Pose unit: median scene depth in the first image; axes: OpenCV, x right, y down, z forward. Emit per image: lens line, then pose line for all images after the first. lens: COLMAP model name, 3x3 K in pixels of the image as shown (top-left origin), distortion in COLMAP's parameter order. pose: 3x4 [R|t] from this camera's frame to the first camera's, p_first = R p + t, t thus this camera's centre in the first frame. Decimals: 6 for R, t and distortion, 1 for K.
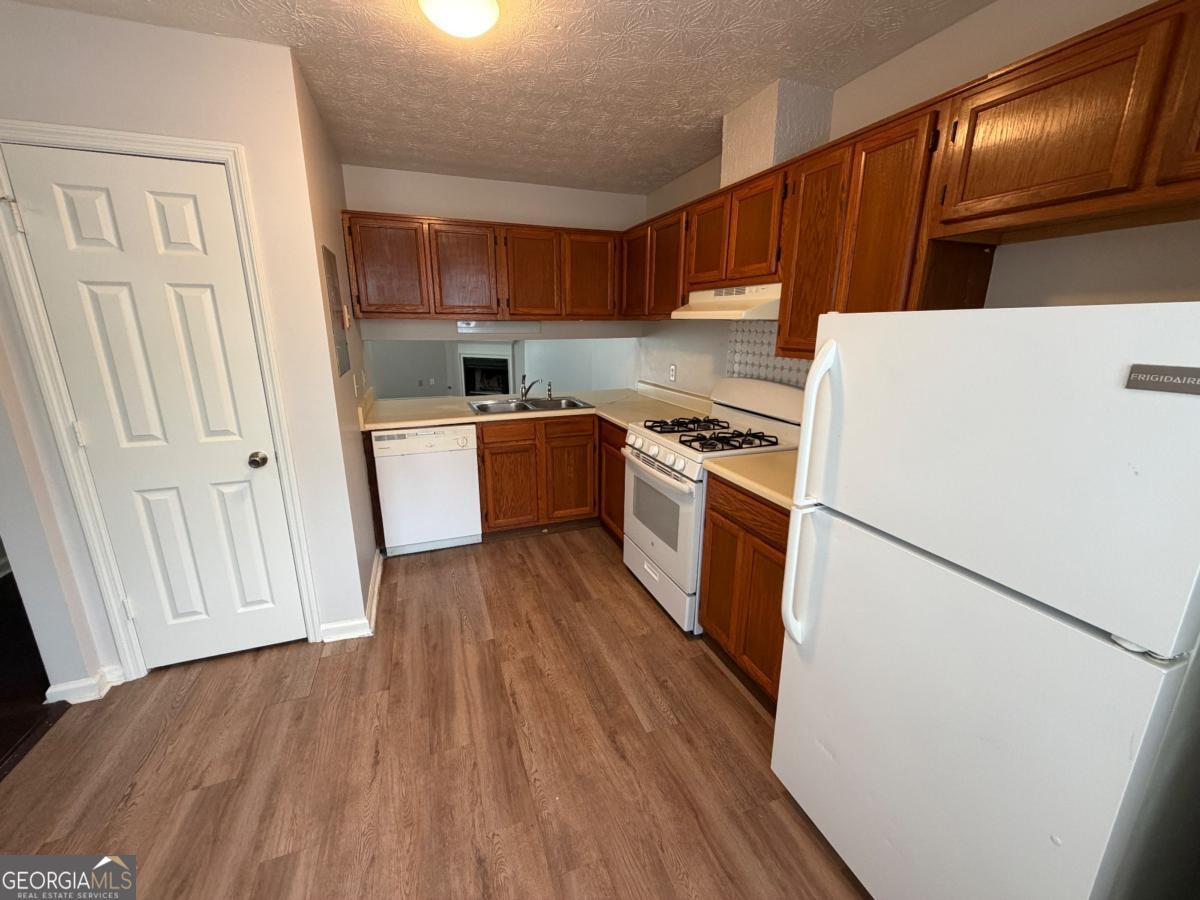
lens RADIAL K [[479.8, 0, 598.7], [0, 479.8, 448.9], [0, 0, 1]] dist [0.002586, 0.000438]
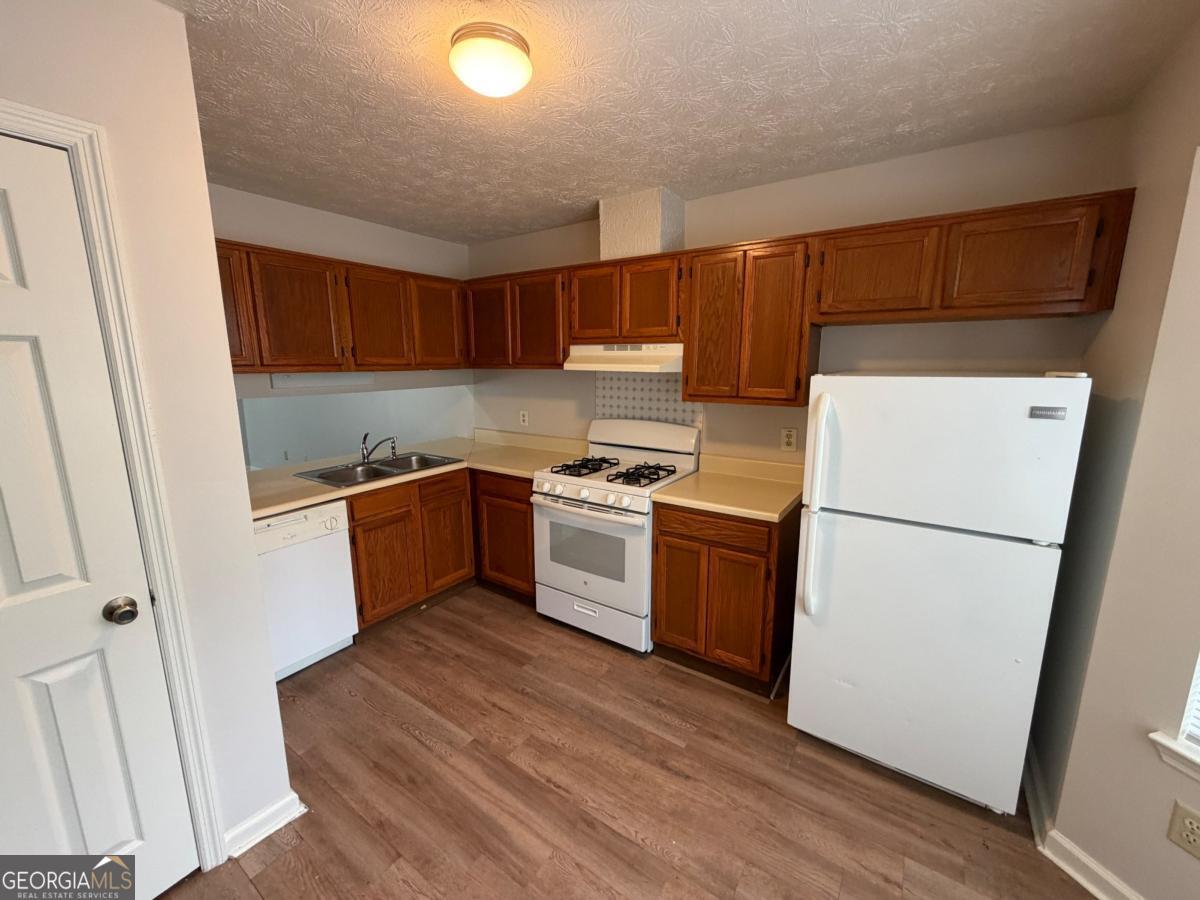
lens RADIAL K [[479.8, 0, 598.0], [0, 479.8, 448.5], [0, 0, 1]] dist [0.002586, 0.000438]
pose [[0.816615, -0.109677, 0.566666, -0.481915], [0.150828, 0.988216, -0.026088, -0.067452], [-0.557127, 0.106773, 0.823534, 0.107692]]
